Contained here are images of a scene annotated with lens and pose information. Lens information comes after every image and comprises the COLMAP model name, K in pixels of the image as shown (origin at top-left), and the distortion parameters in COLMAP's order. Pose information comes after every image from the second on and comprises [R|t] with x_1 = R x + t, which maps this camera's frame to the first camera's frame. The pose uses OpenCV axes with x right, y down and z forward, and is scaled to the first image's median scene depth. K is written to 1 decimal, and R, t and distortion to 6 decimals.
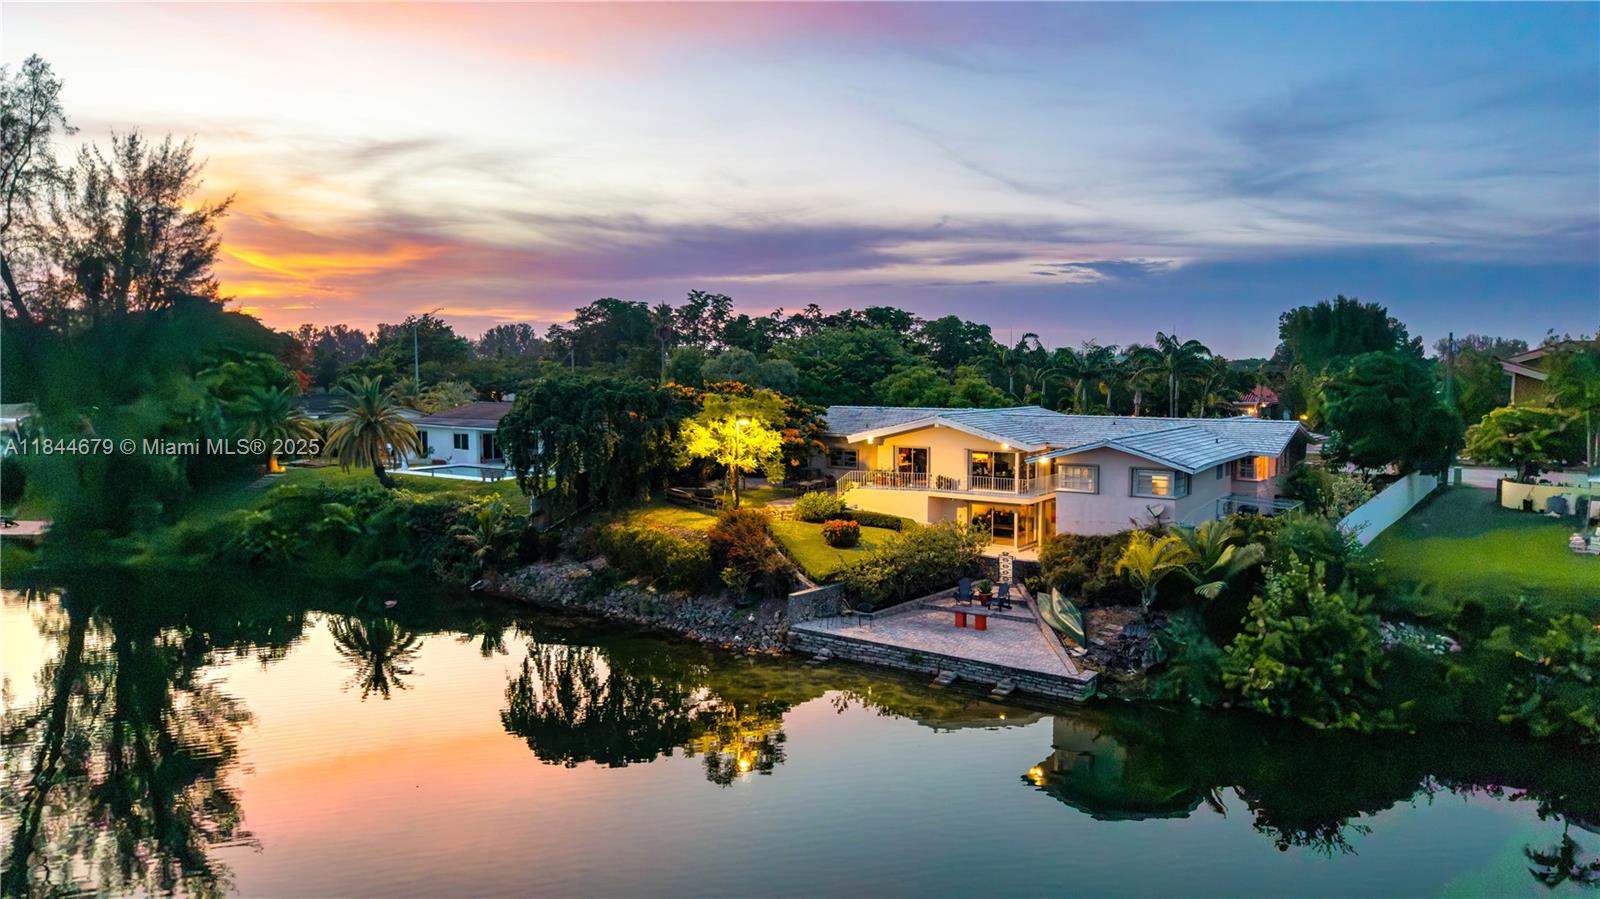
lens RADIAL K [[1070.5, 0, 801.7], [0, 1070.5, 449.5], [0, 0, 1]] dist [0.026303, -0.030251]
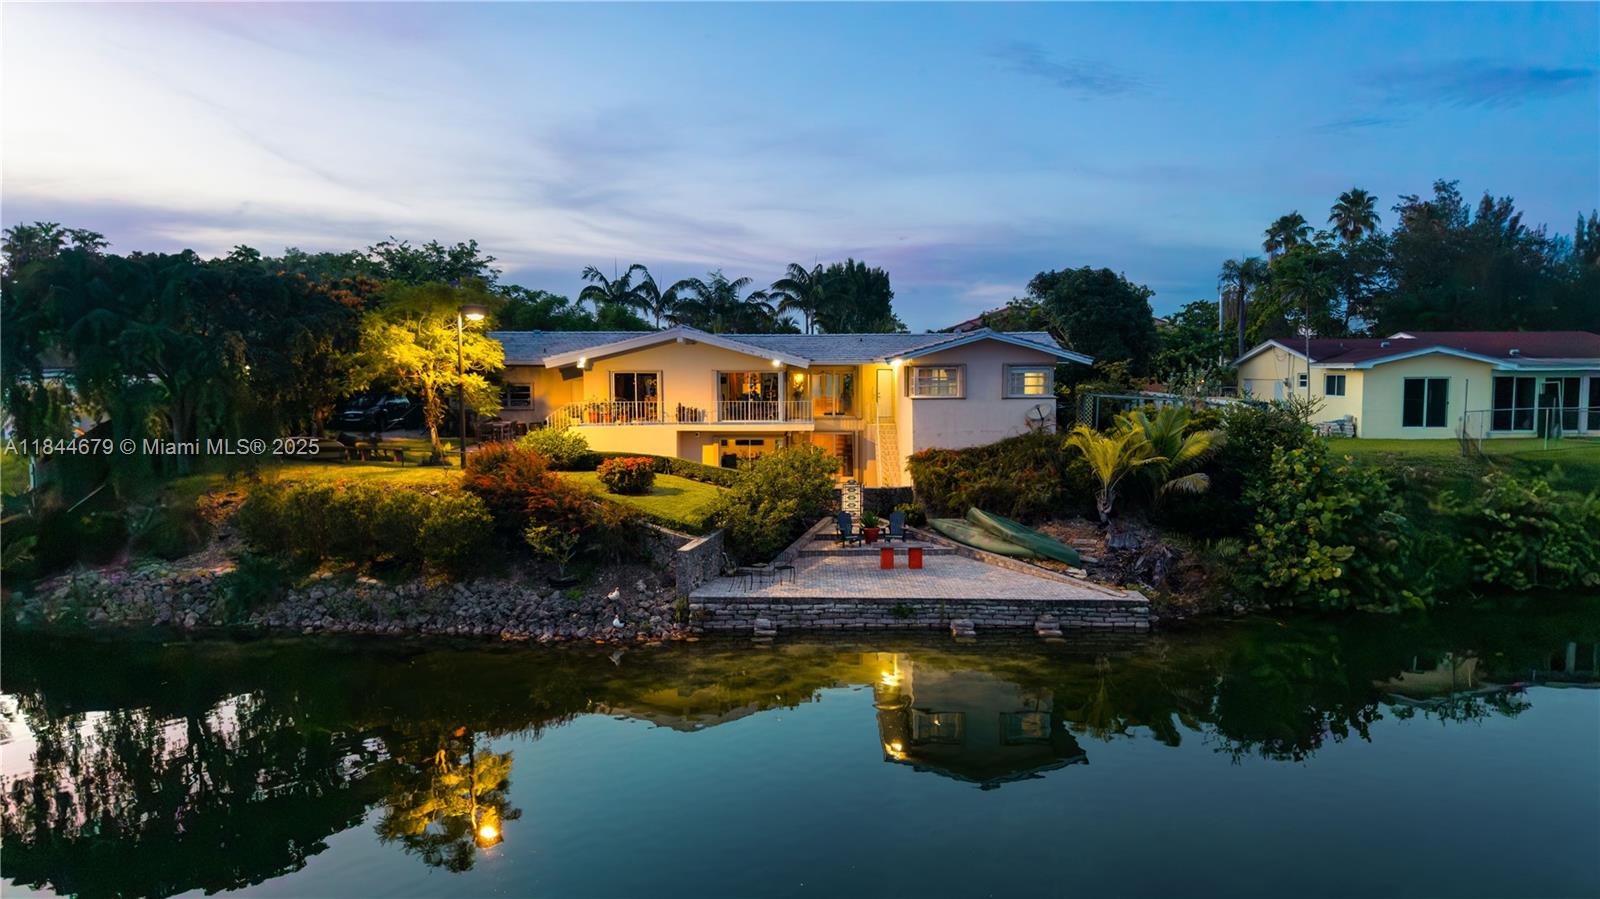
lens RADIAL K [[1076.4, 0, 800.0], [0, 1076.4, 447.4], [0, 0, 1]] dist [0.005133, -0.003530]
pose [[0.825500, -0.044402, 0.562652, -0.254633], [0.047521, 0.998829, 0.009103, 0.055271], [-0.562397, 0.019223, 0.826644, 0.321104]]
